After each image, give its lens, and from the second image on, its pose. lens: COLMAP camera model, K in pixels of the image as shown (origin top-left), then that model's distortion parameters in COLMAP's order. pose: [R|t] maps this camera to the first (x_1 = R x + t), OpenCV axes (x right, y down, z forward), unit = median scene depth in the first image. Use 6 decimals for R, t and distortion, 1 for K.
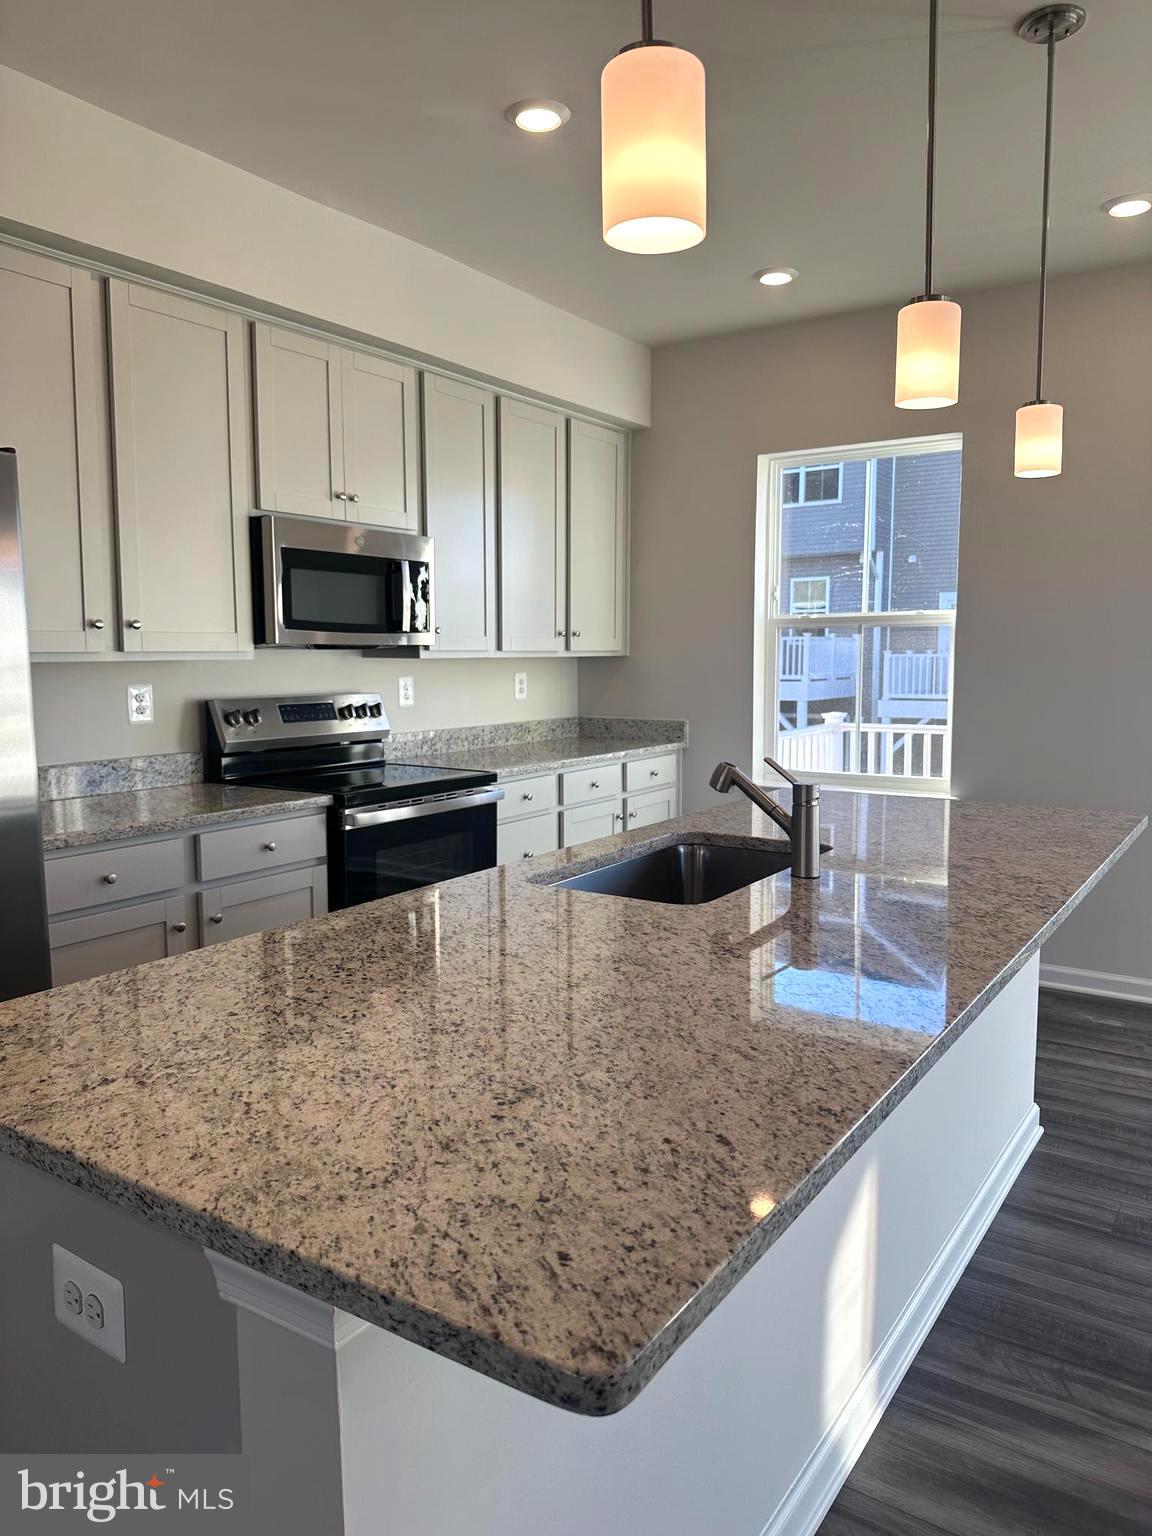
lens RADIAL K [[1066.1, 0, 576.0], [0, 1066.1, 768.0], [0, 0, 1]] dist [0.053596, -0.074929]
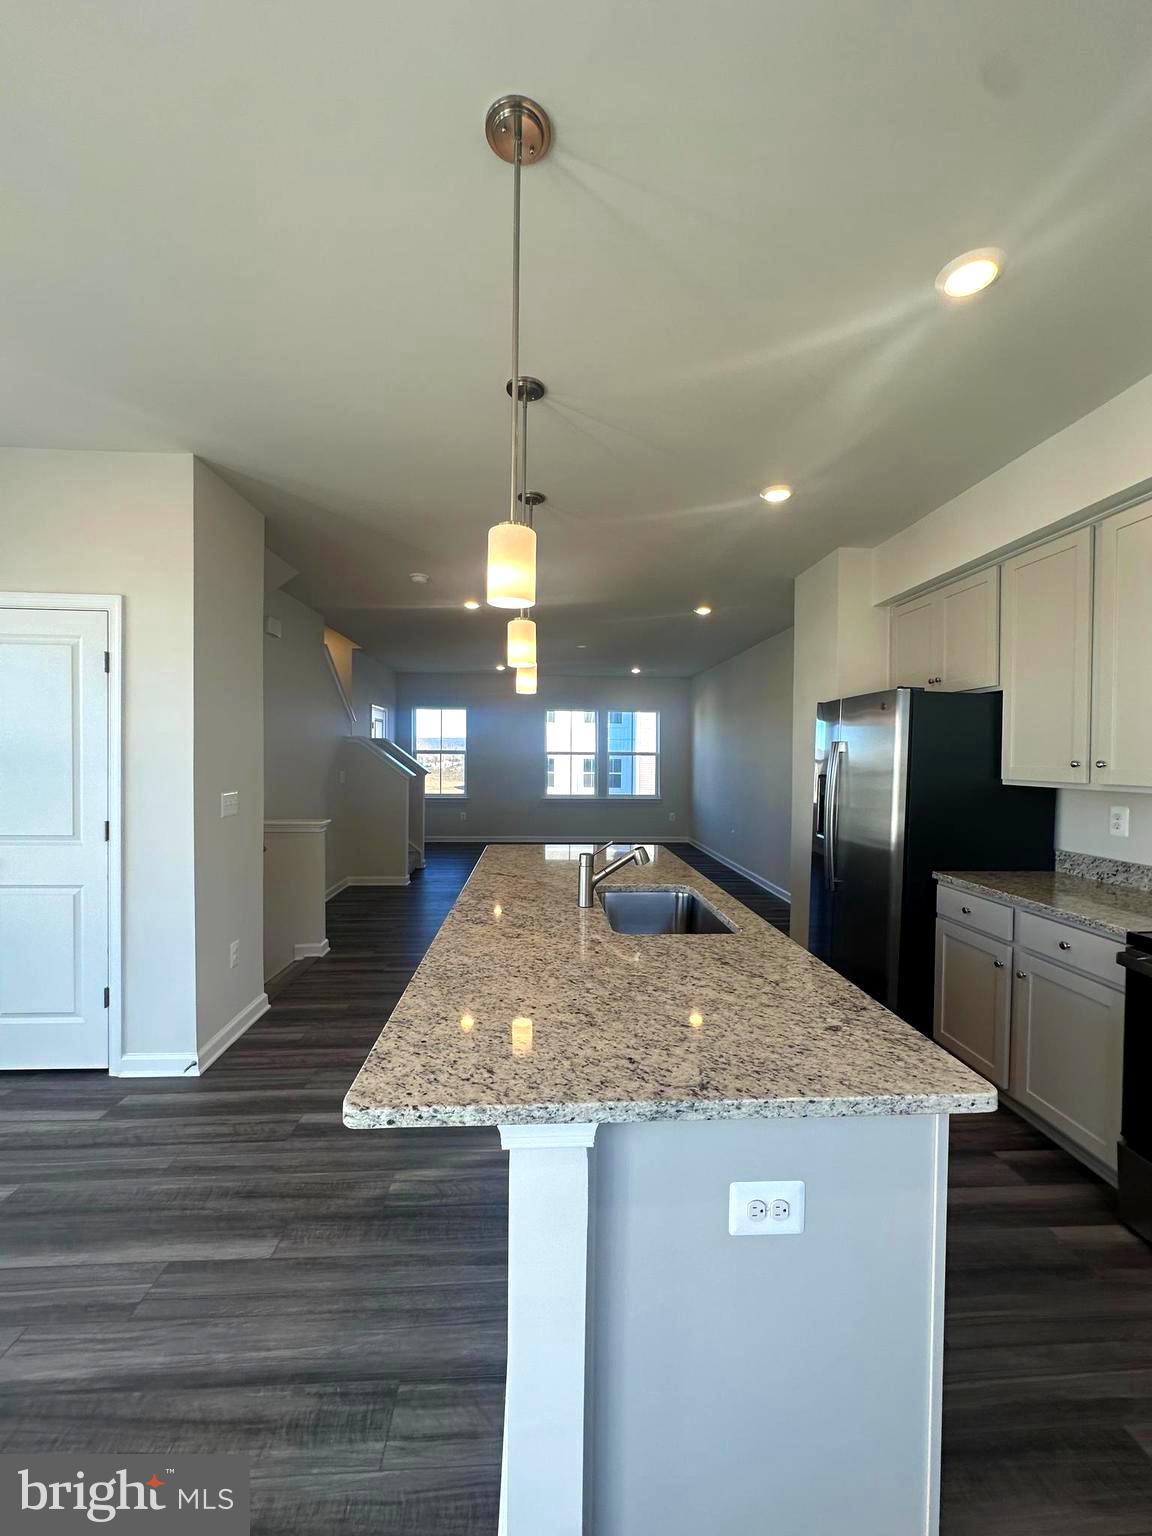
lens RADIAL K [[616.0, 0, 576.0], [0, 616.0, 768.0], [0, 0, 1]] dist [-0.001589, -0.000055]
pose [[-0.792332, 0.004774, -0.610072, 2.686491], [-0.081680, 0.990137, 0.113830, -0.742878], [0.604598, 0.140021, -0.784127, 5.524207]]
